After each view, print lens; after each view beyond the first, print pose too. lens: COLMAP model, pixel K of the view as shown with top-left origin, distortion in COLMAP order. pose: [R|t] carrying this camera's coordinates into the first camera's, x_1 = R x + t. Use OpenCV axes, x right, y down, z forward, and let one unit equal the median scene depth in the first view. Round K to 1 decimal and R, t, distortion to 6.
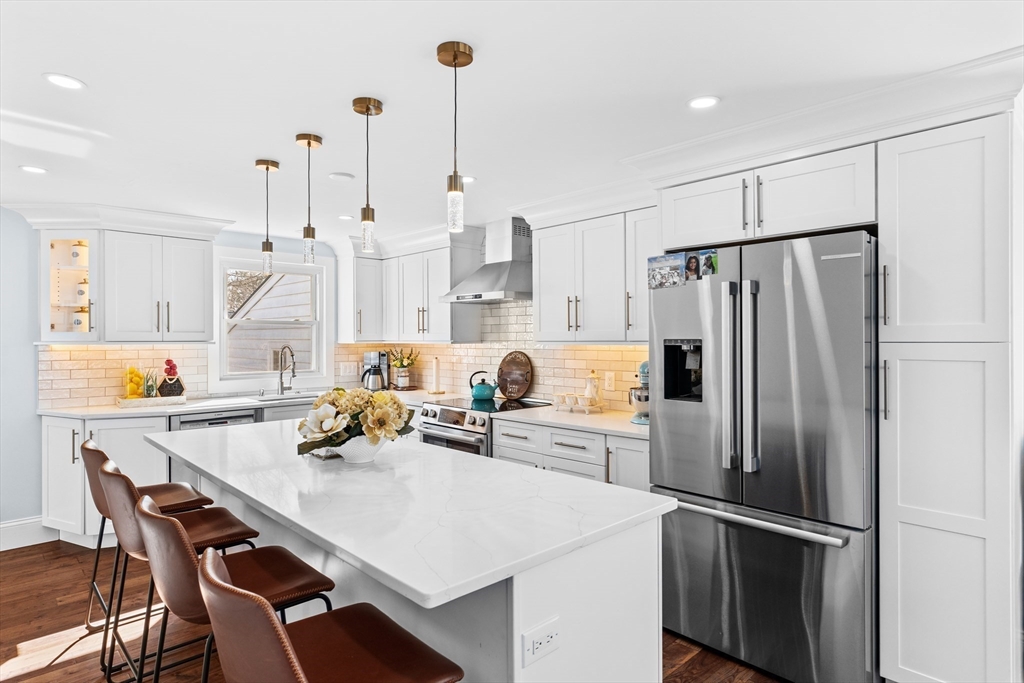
lens RADIAL K [[553.8, 0, 507.4], [0, 553.8, 338.8], [0, 0, 1]] dist [-0.000665, 0.001046]
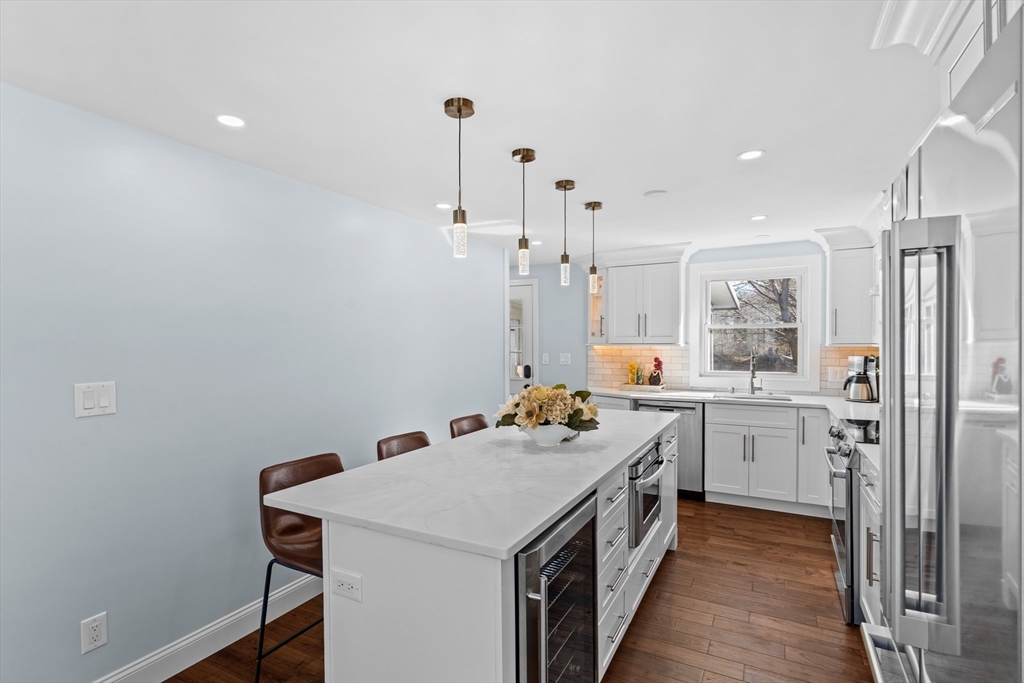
lens RADIAL K [[490.9, 0, 515.8], [0, 490.9, 338.4], [0, 0, 1]] dist [-0.001474, -0.000140]
pose [[0.316876, -0.005935, -0.948448, 0.381613], [0.004196, 0.999979, -0.004856, -0.003126], [0.948458, -0.002441, 0.316894, 0.311309]]
